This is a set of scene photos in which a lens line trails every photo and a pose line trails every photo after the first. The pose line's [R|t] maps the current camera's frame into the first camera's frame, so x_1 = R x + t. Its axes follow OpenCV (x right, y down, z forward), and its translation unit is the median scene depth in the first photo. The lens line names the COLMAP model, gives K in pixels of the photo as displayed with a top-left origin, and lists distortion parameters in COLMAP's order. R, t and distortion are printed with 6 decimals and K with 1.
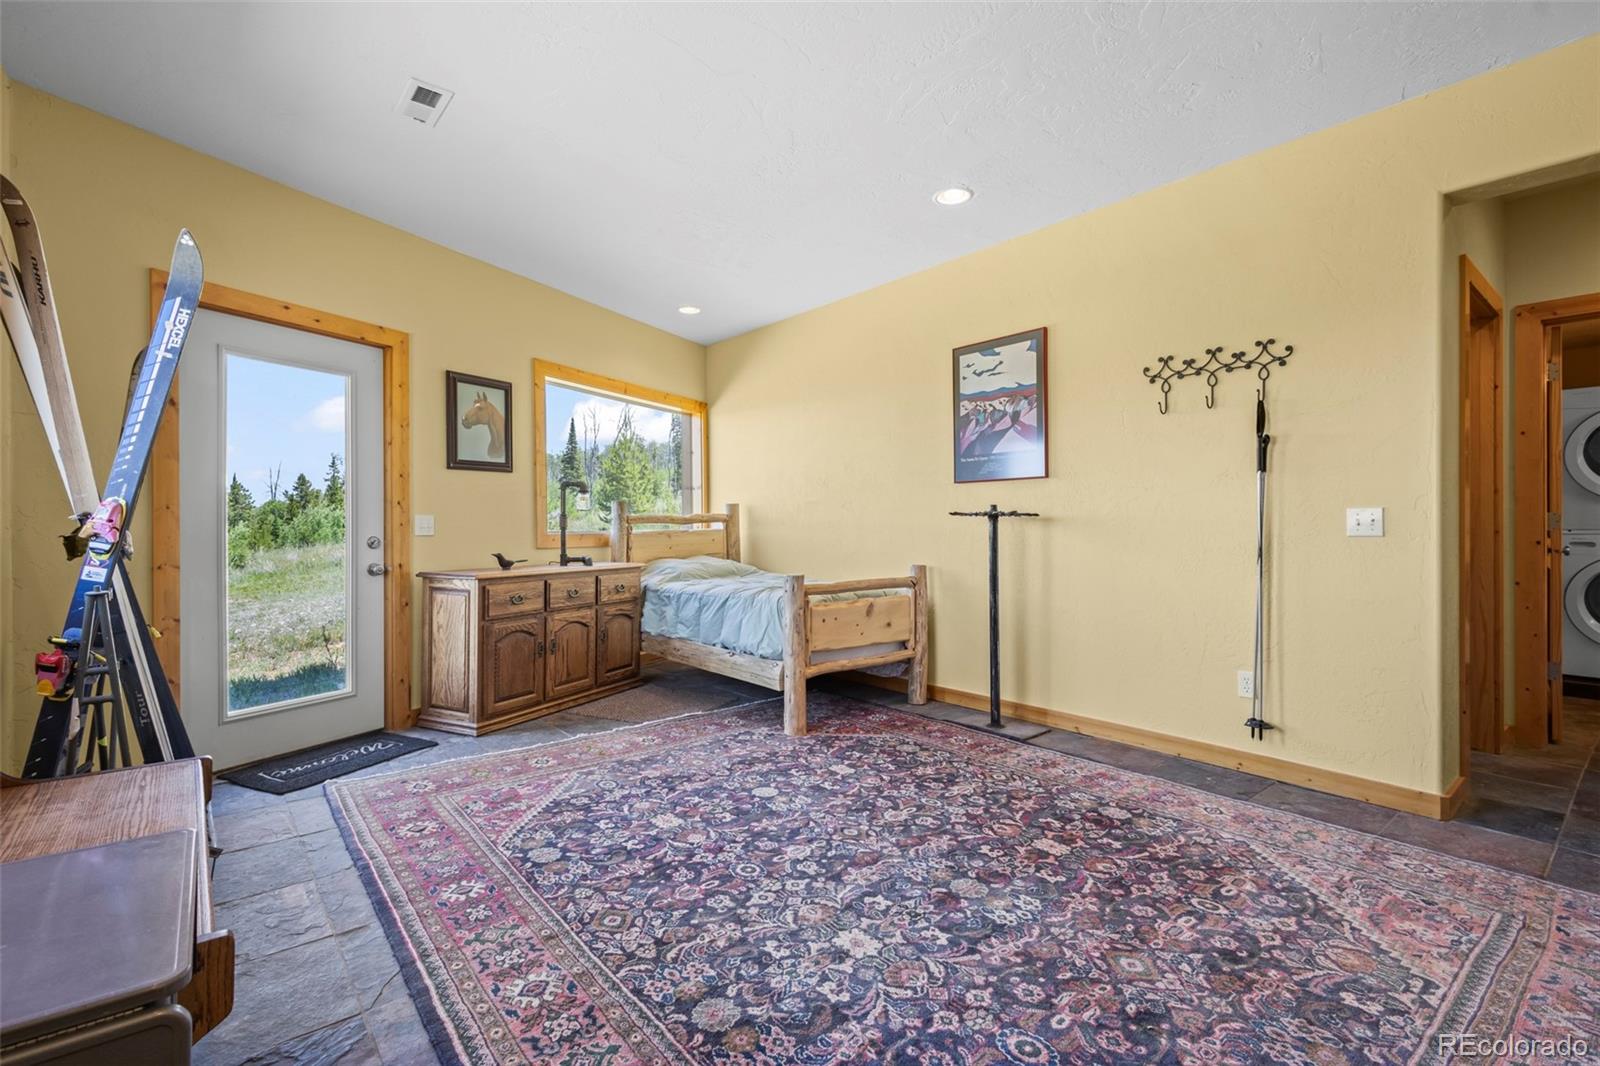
lens RADIAL K [[737.4, 0, 798.2], [0, 737.4, 527.6], [0, 0, 1]] dist [0.005690, -0.000096]
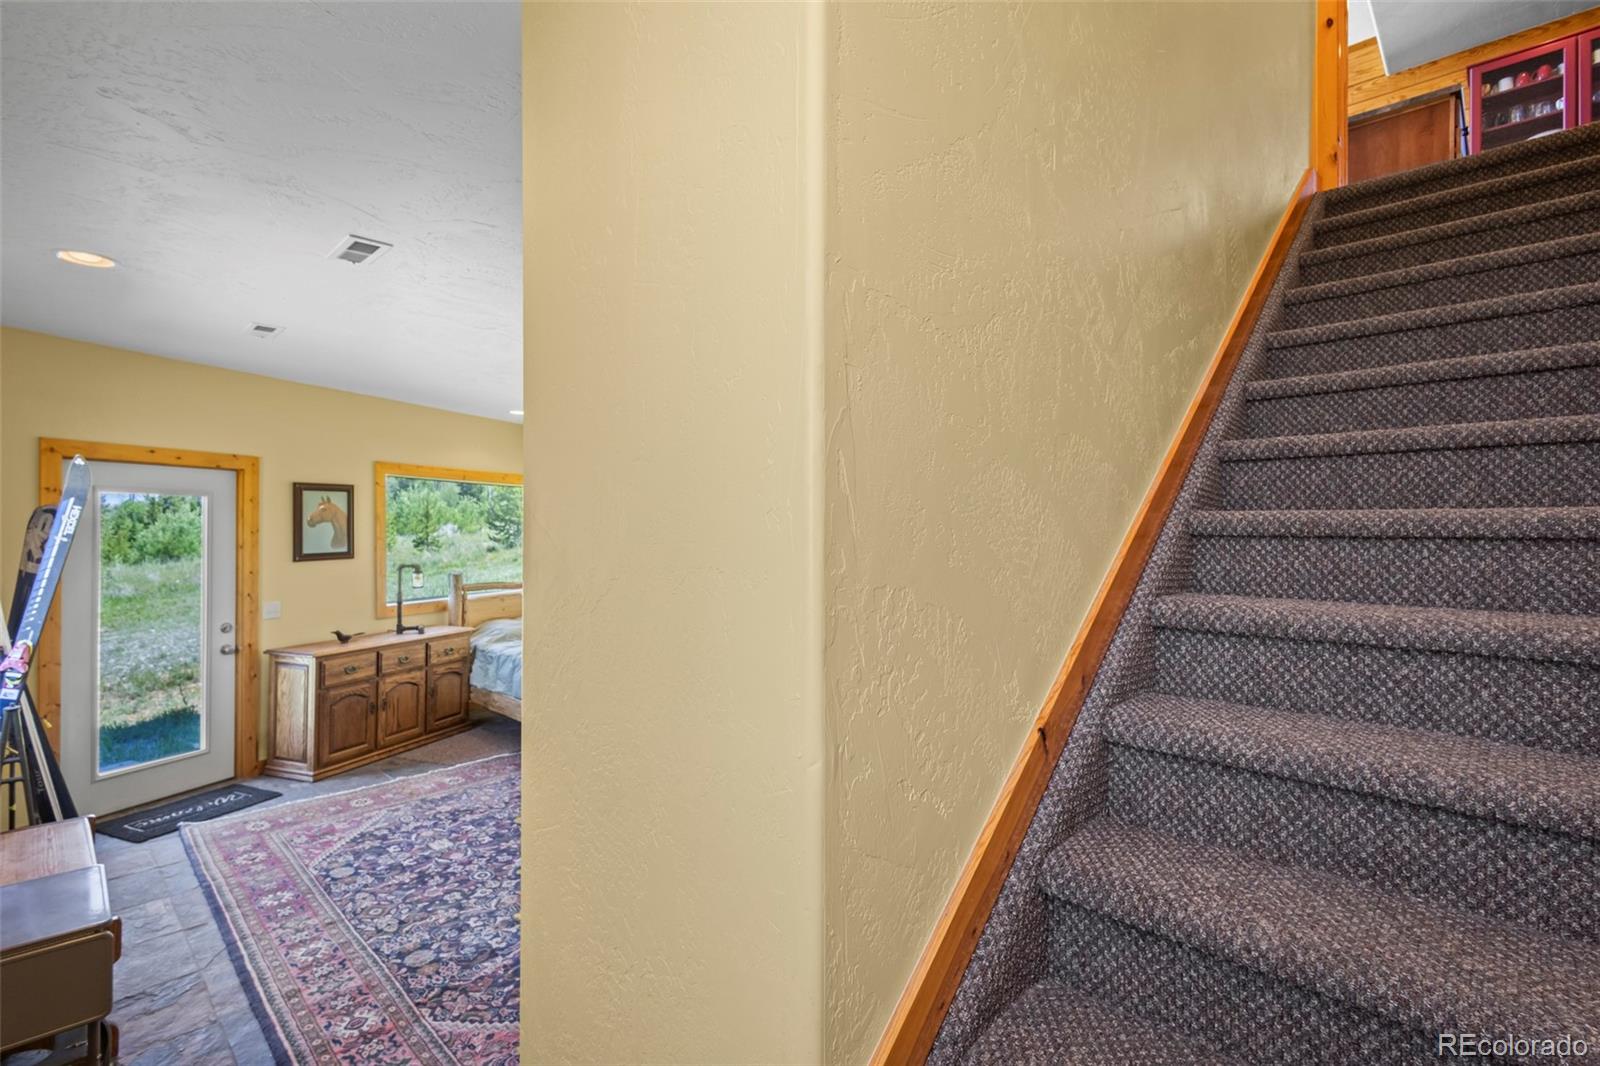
lens RADIAL K [[744.6, 0, 804.6], [0, 744.6, 524.6], [0, 0, 1]] dist [0.011330, -0.006795]
pose [[0.993296, 0.005421, 0.115473, 0.314539], [-0.004585, 0.999961, -0.007505, -0.190817], [-0.115509, 0.006925, 0.993282, -0.465462]]
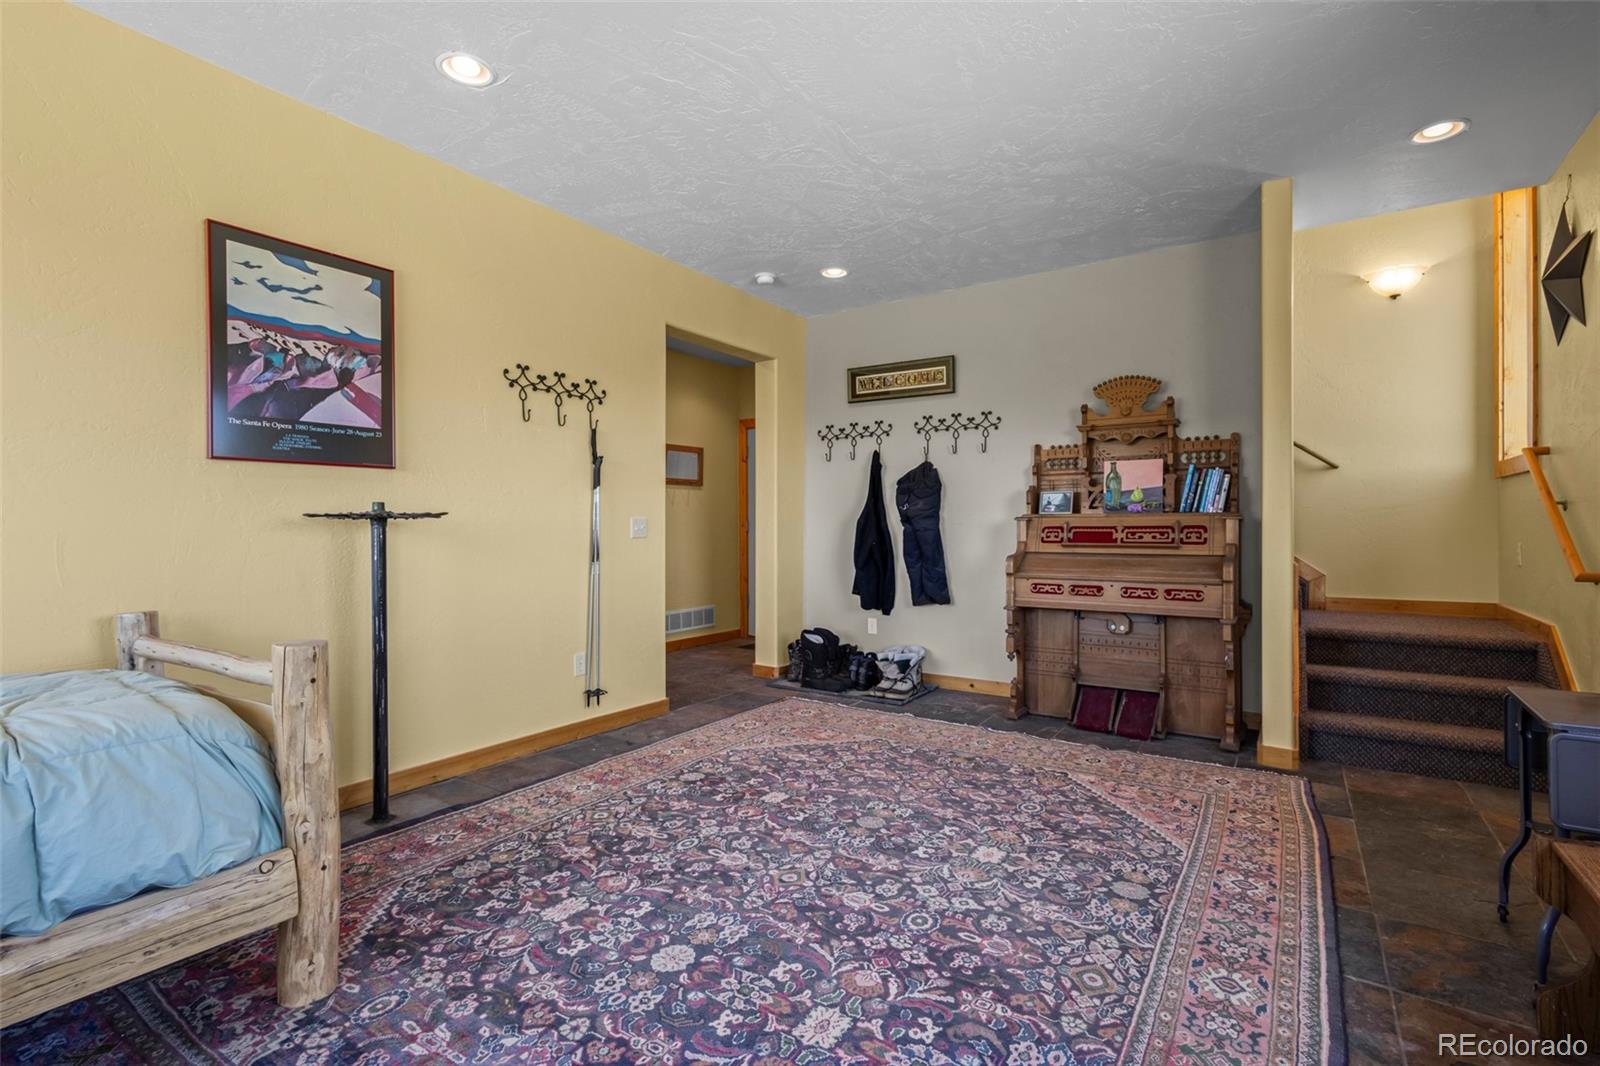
lens RADIAL K [[737.4, 0, 798.2], [0, 737.4, 527.6], [0, 0, 1]] dist [0.005690, -0.000096]
pose [[-0.287531, 0.001712, 0.957770, -0.671744], [0.006898, 0.999976, 0.000283, -0.005903], [-0.957746, 0.006688, -0.287536, 1.070686]]
